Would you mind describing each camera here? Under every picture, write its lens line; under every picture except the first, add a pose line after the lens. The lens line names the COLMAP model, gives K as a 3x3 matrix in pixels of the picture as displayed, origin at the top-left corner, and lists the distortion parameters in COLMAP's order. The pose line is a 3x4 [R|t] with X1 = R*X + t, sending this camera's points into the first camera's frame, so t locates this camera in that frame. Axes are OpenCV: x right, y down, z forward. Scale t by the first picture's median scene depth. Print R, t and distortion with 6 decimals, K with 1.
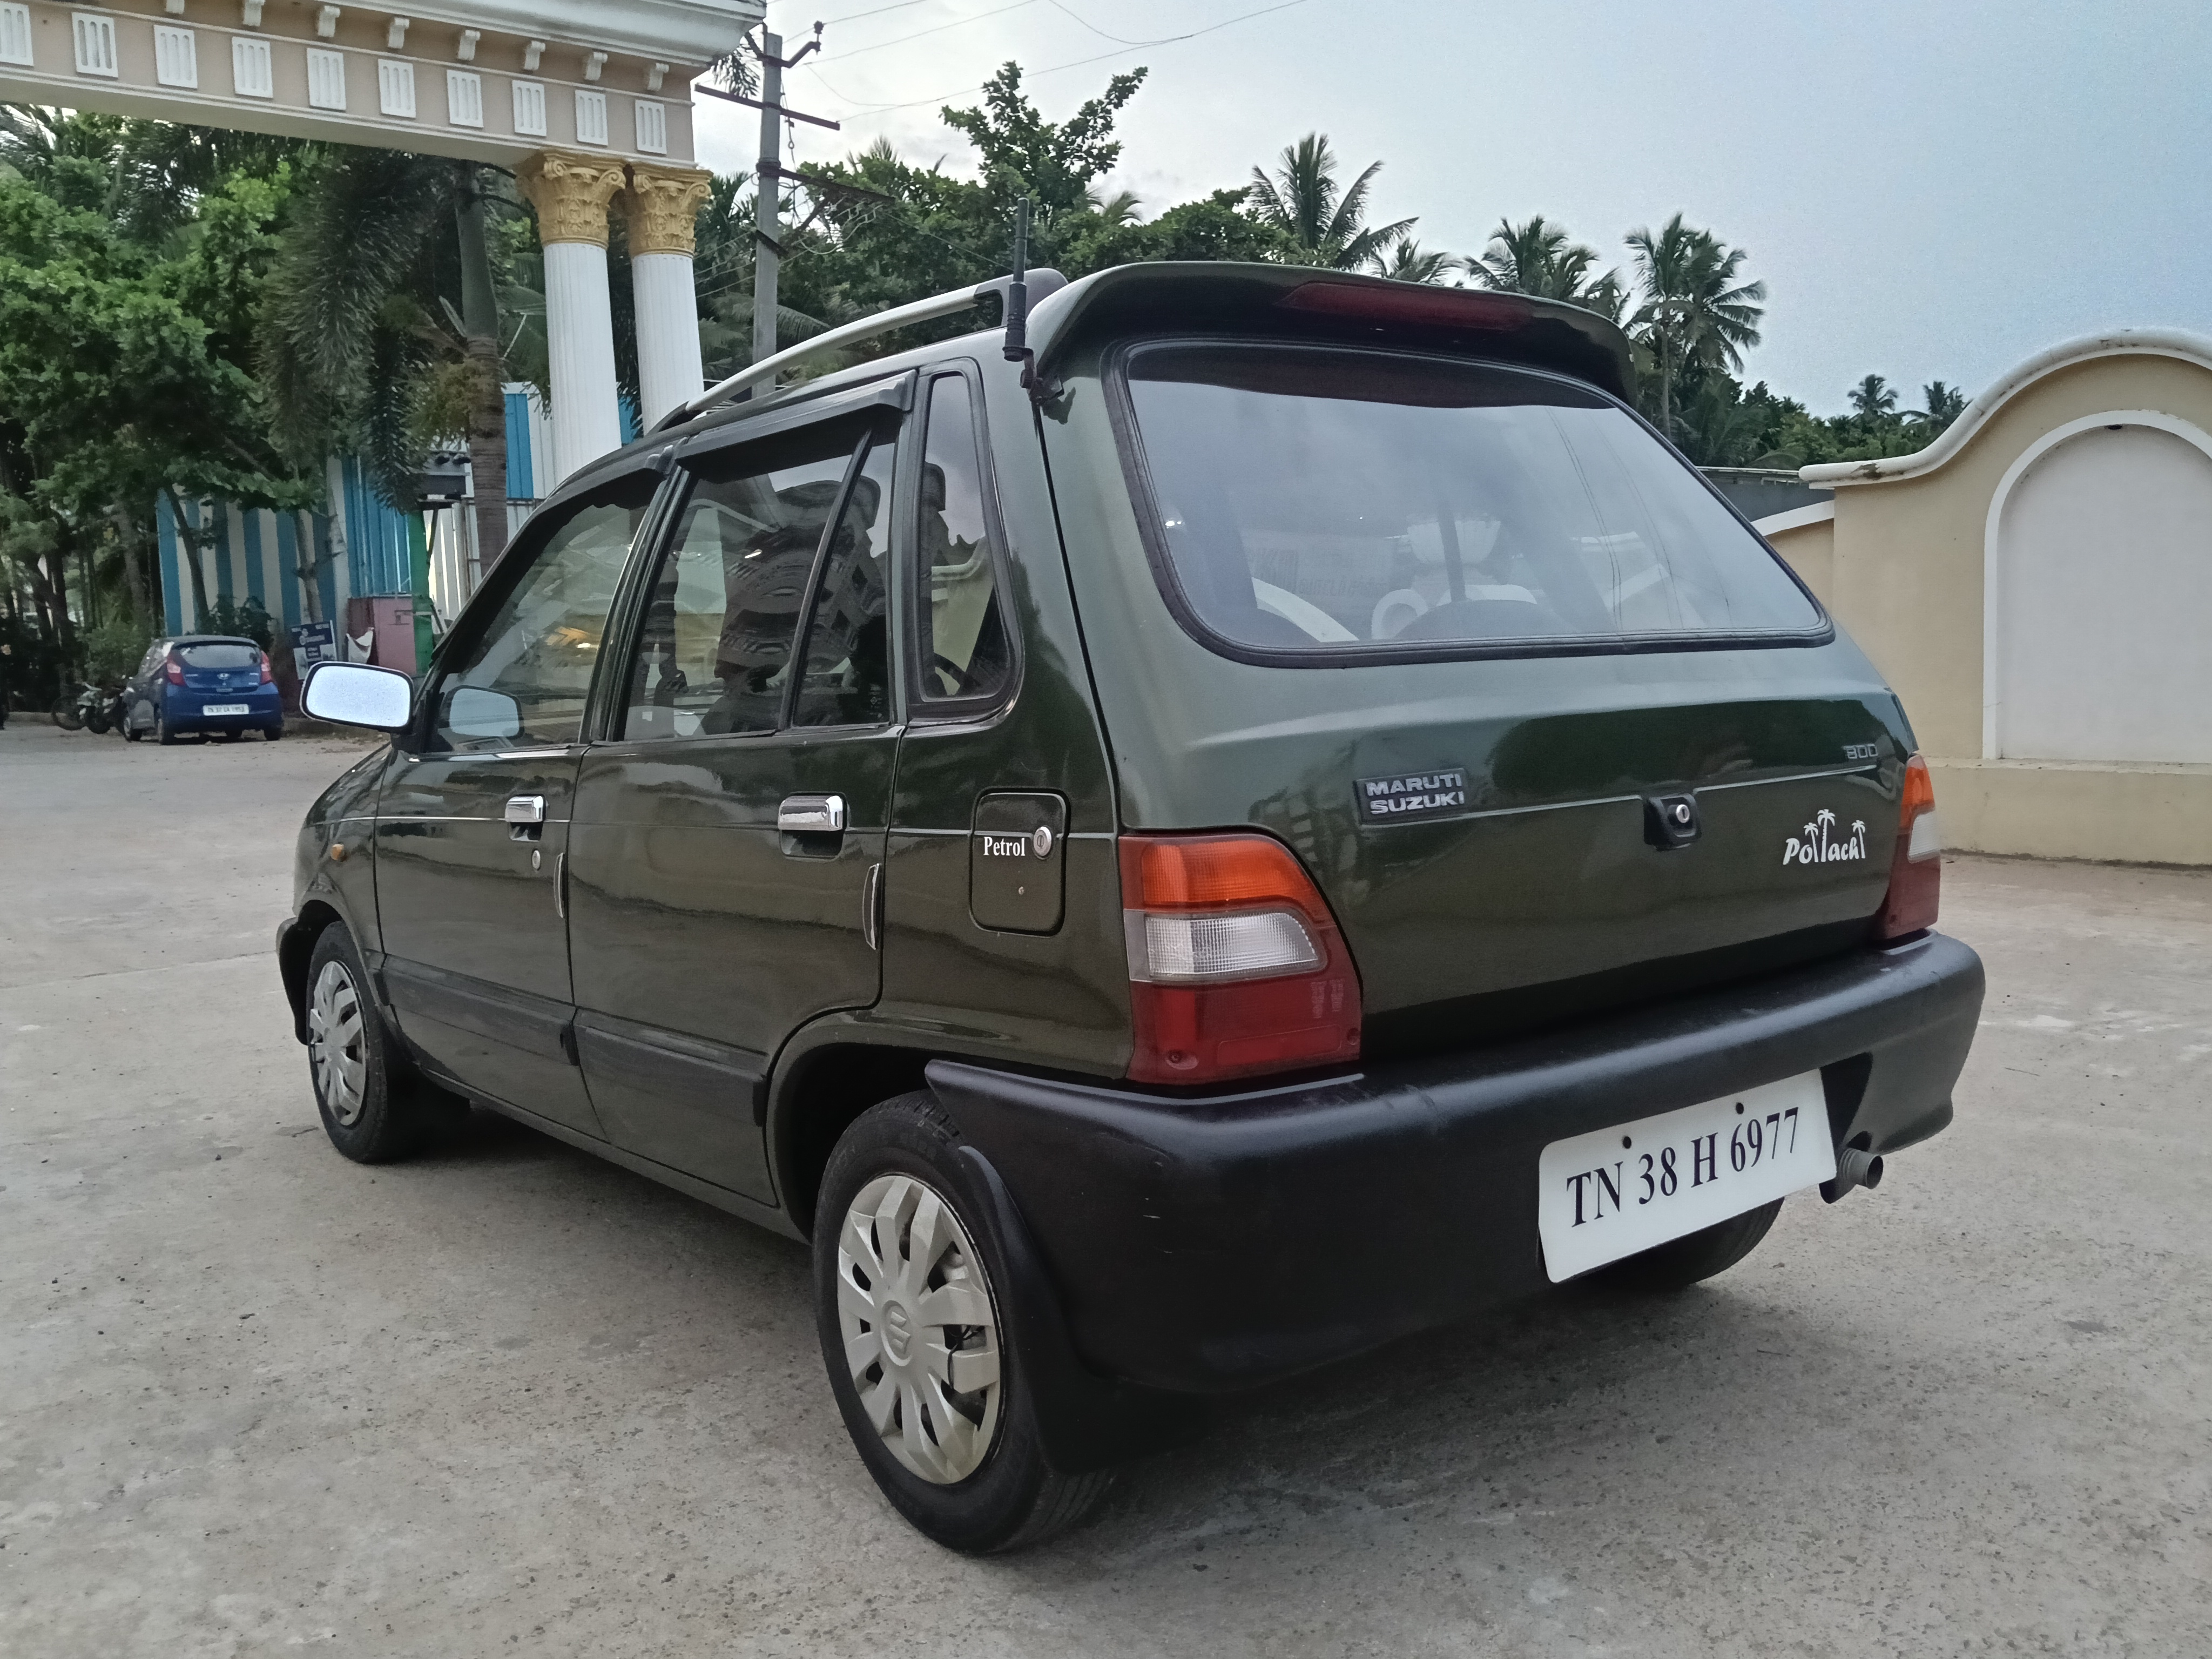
lens RADIAL K [[1830.2, 0, 1106.0], [0, 1830.2, 829.5], [0, 0, 1]] dist [0.006639, -0.054483]
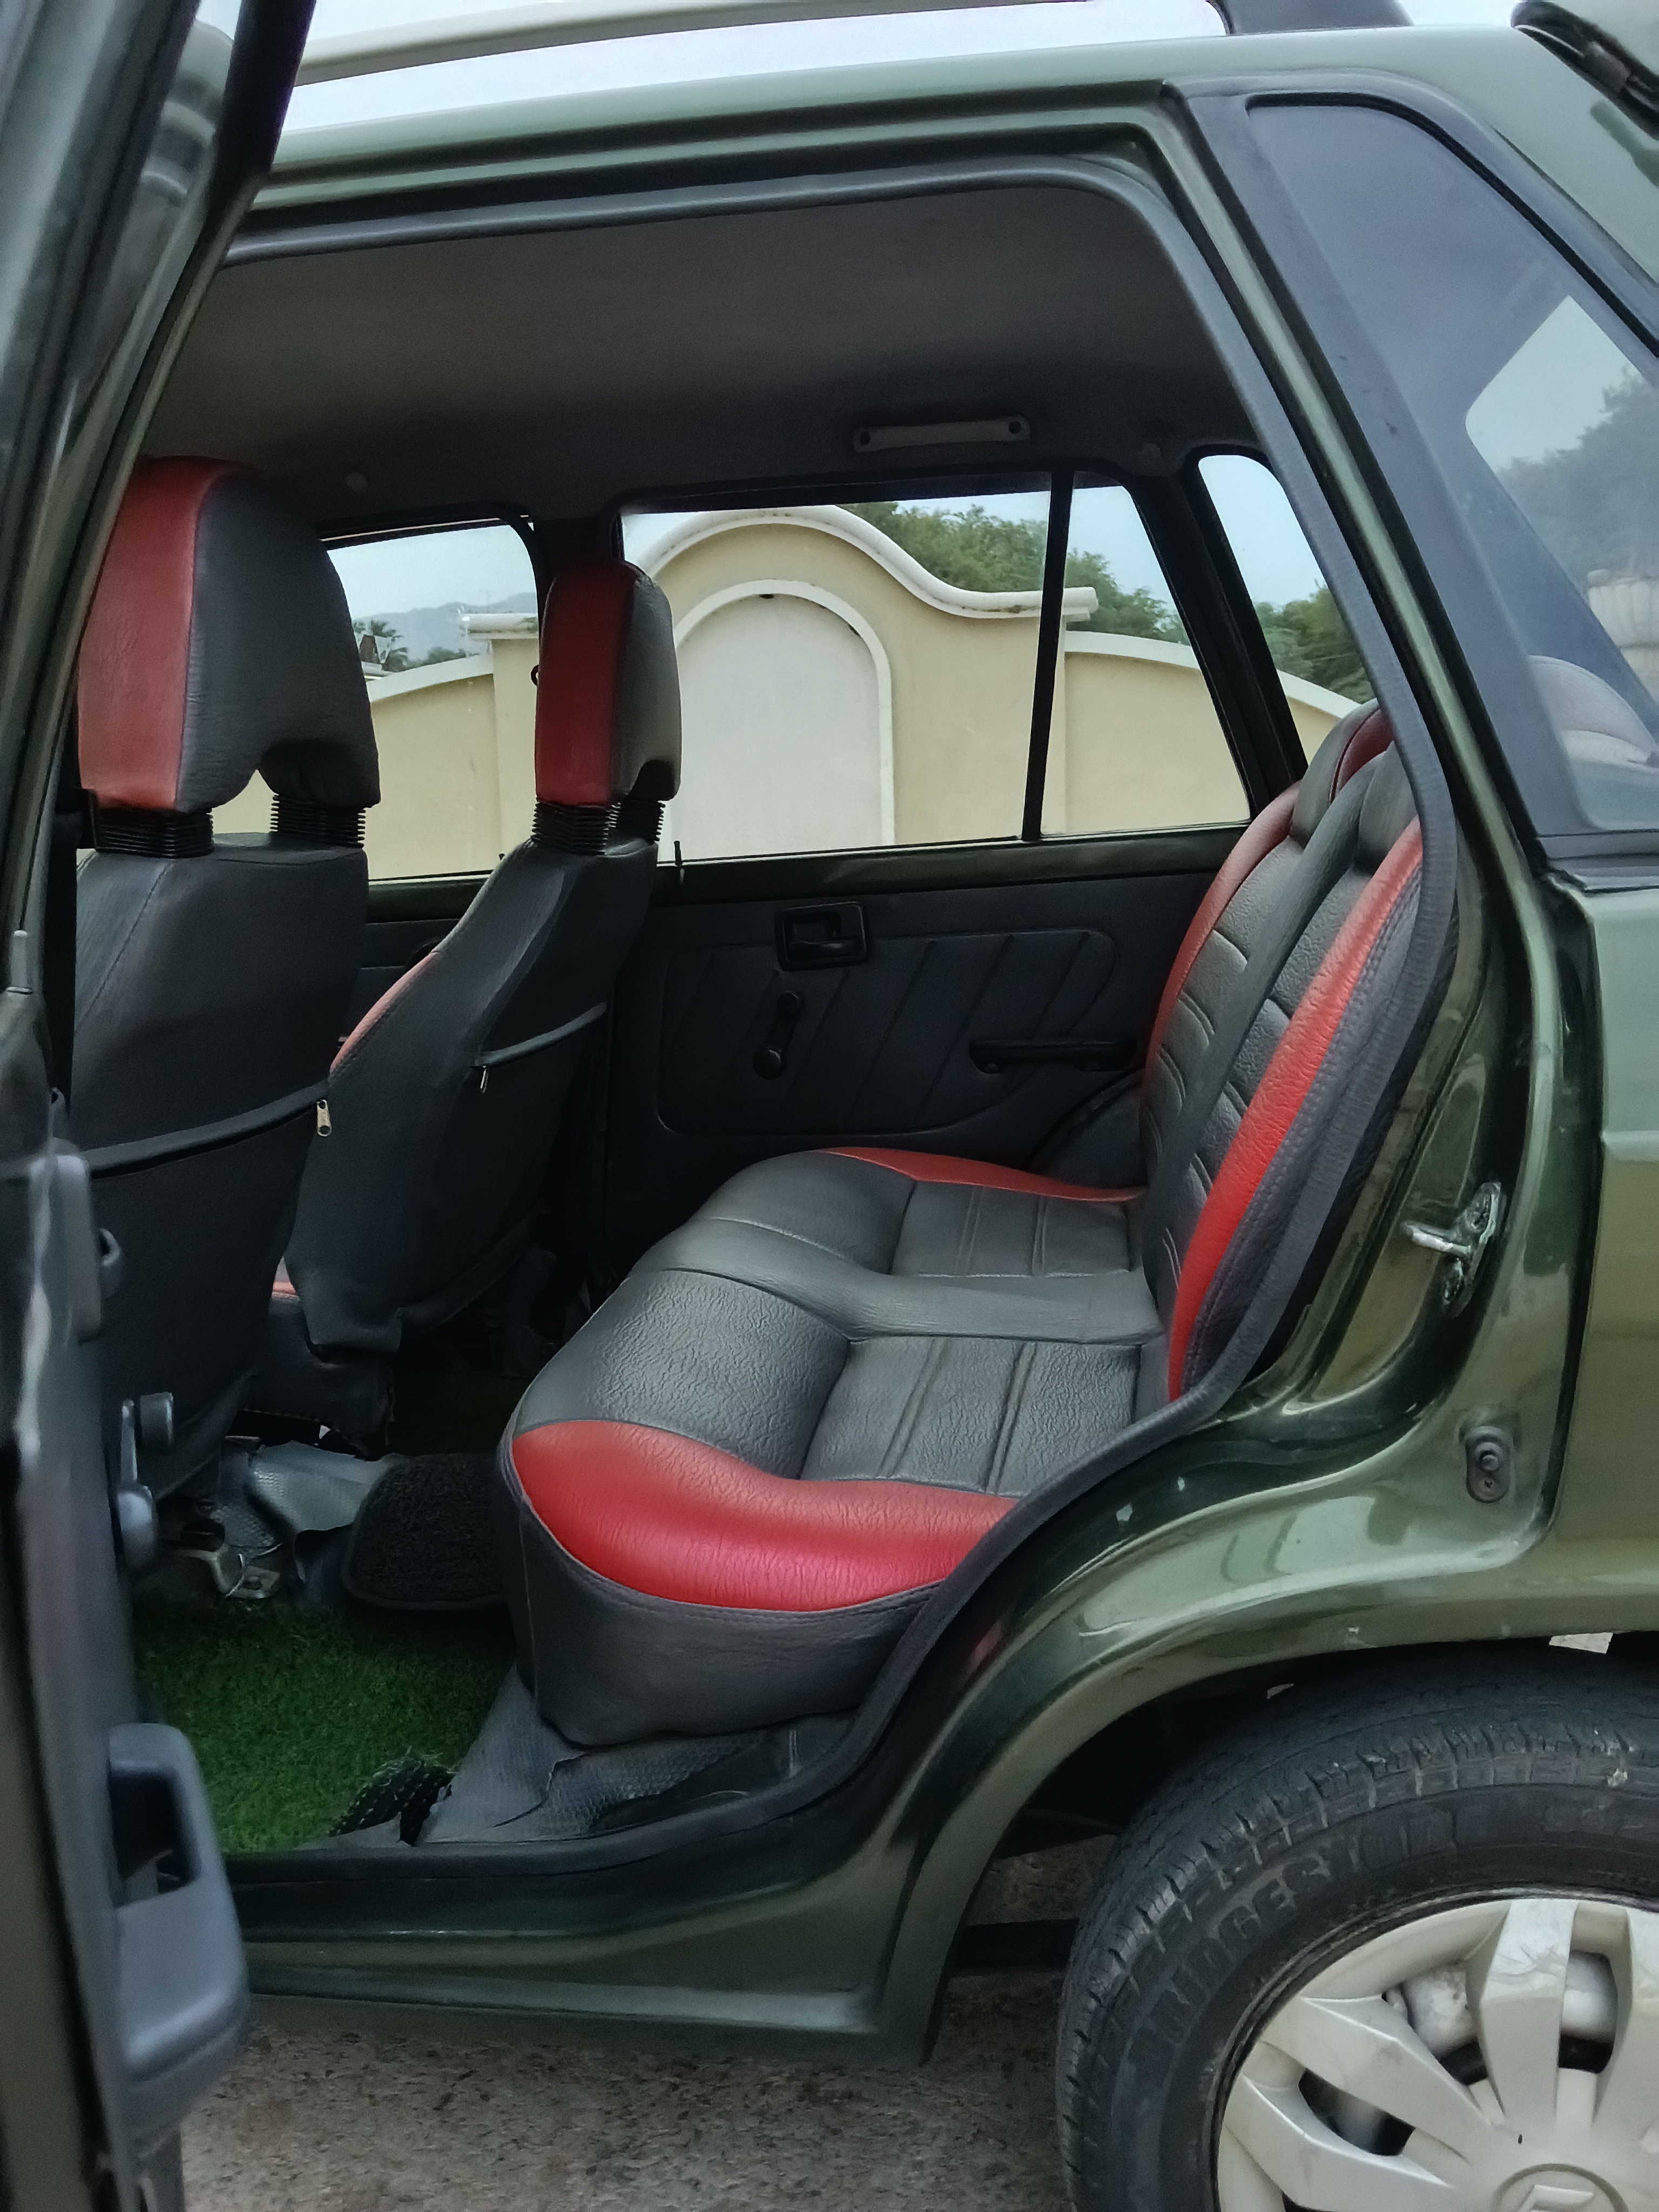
lens RADIAL K [[1779.4, 0, 790.6], [0, 1779.4, 1102.3], [0, 0, 1]] dist [-0.004886, -0.008864]
pose [[0.738712, -0.105082, 0.665780, -0.413357], [0.066702, 0.994321, 0.082928, -0.043311], [-0.670713, -0.016851, 0.741526, 0.640141]]
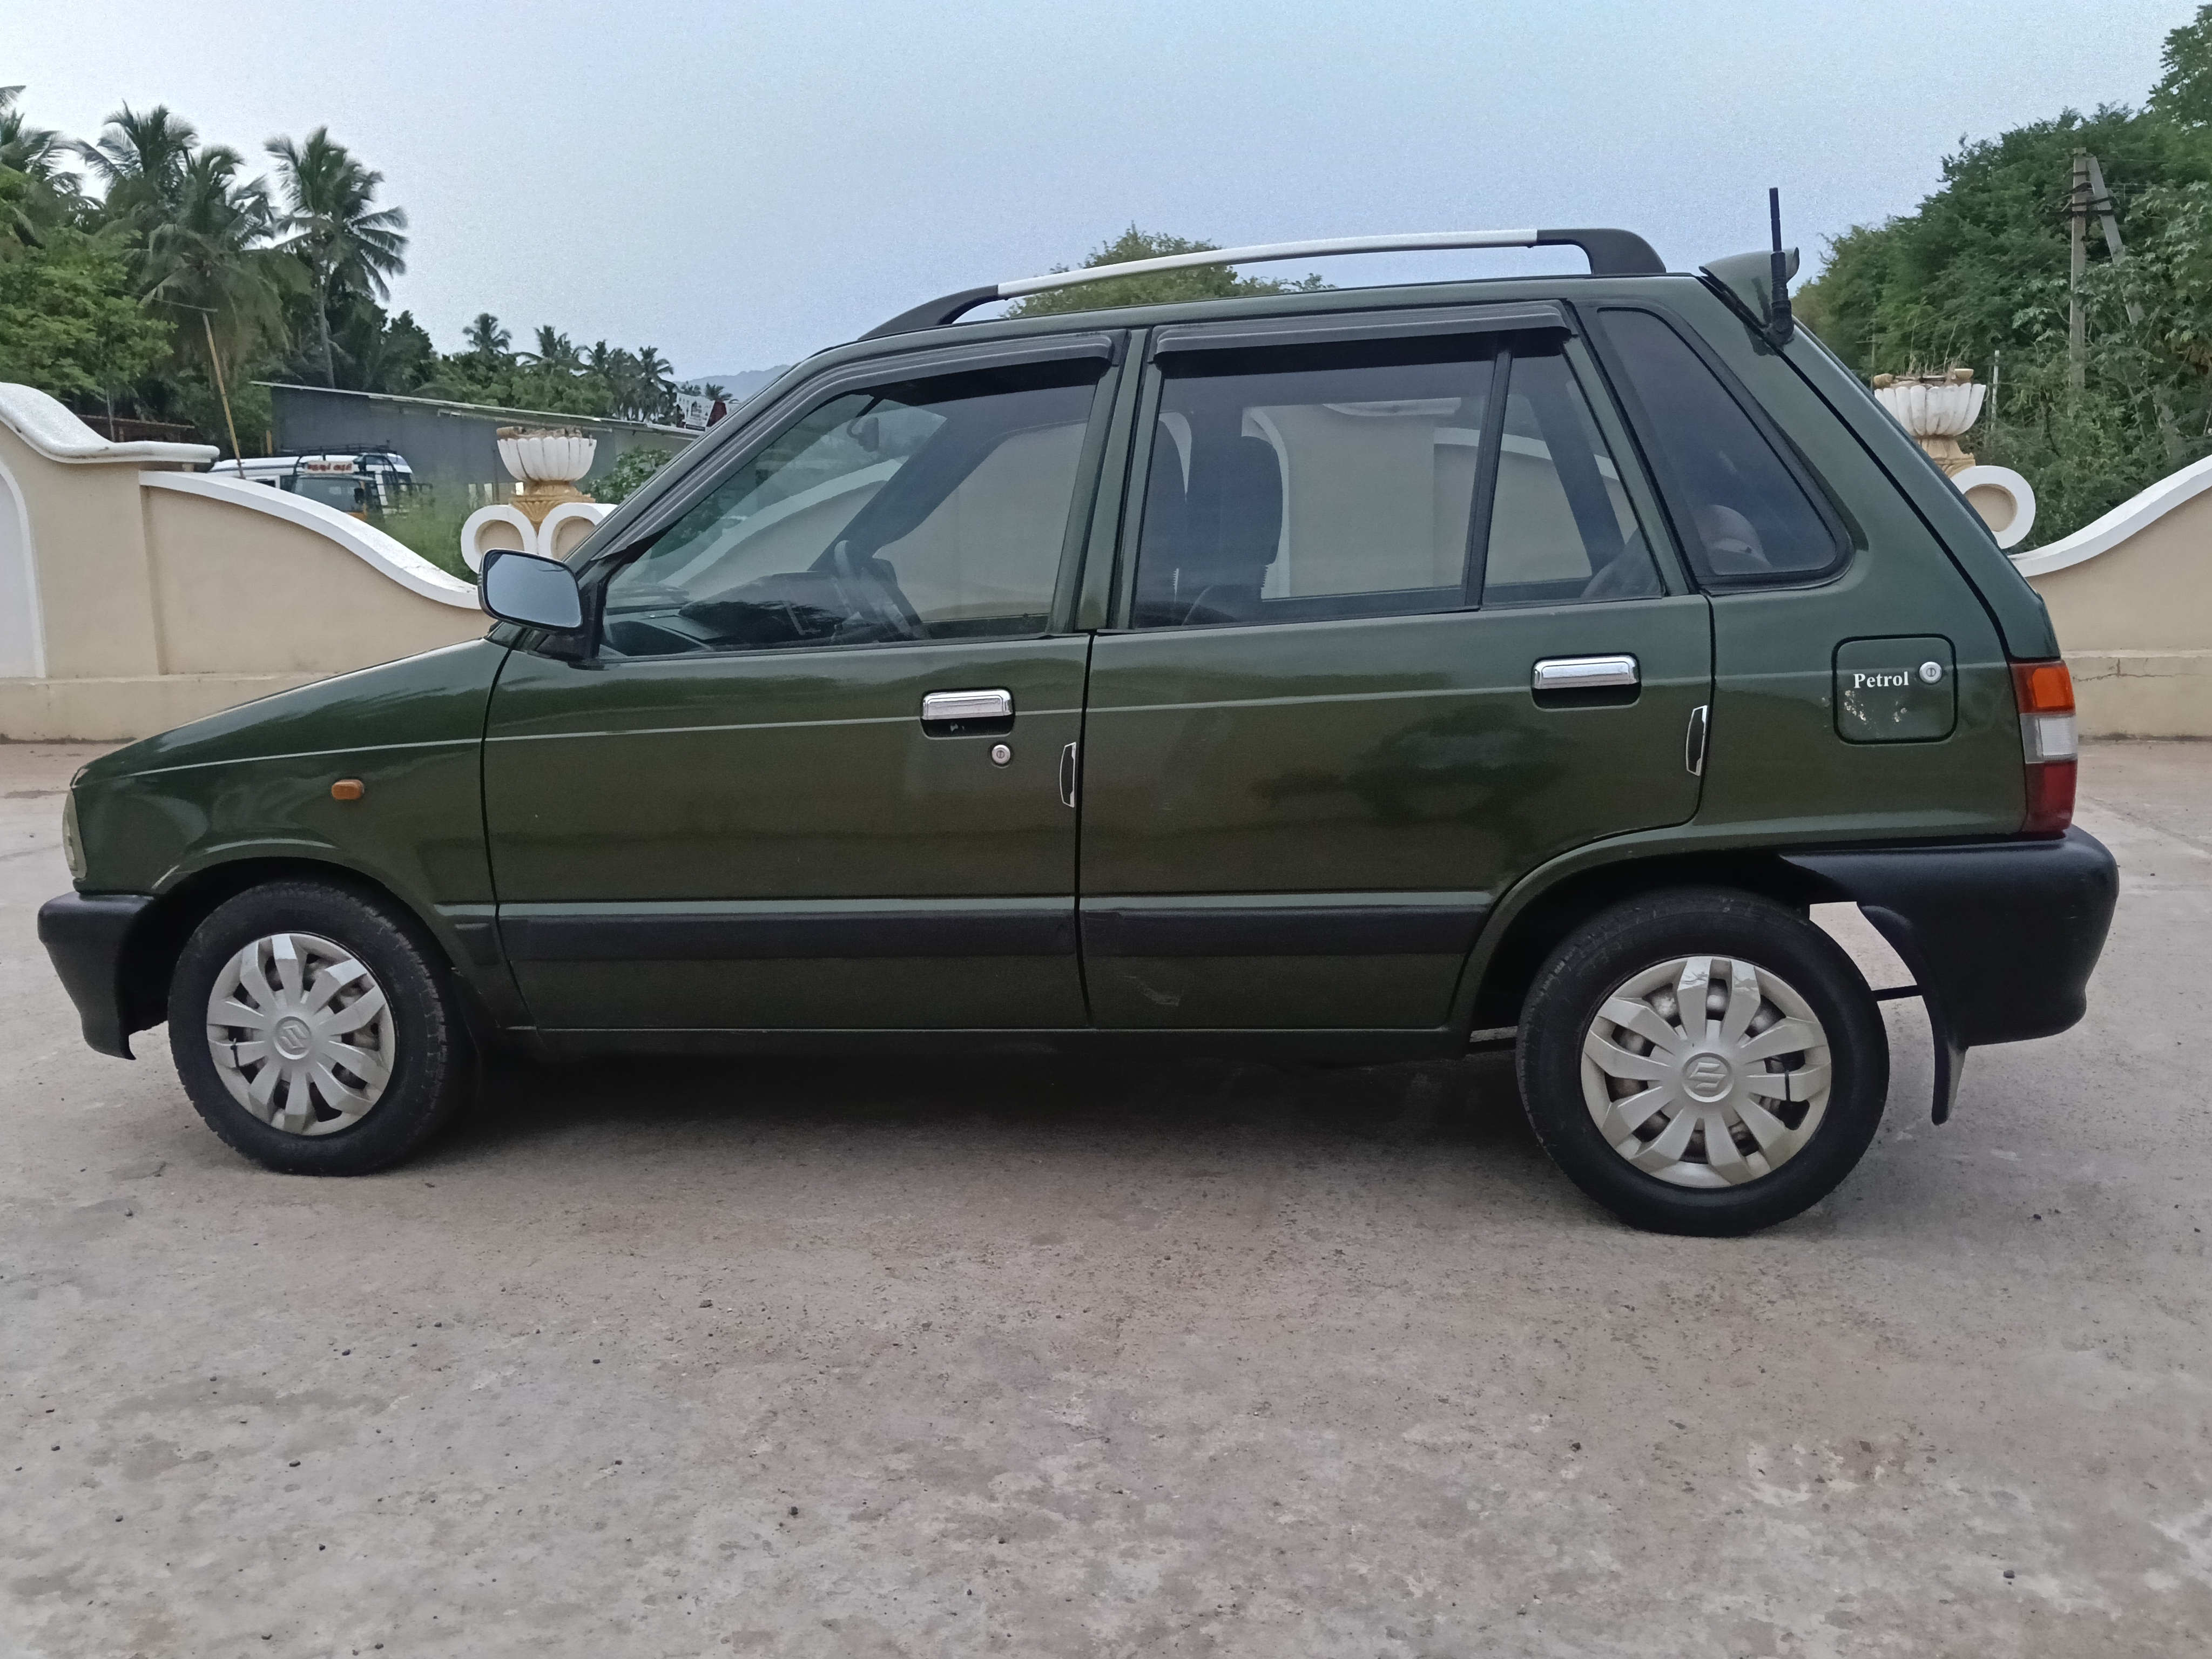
lens RADIAL K [[1802.3, 0, 1095.6], [0, 1802.3, 865.3], [0, 0, 1]] dist [0.009943, -0.058560]
pose [[0.748086, -0.099161, 0.656151, -0.988876], [0.061444, 0.994875, 0.080297, 0.001597], [-0.660751, -0.019753, 0.750346, 0.269357]]
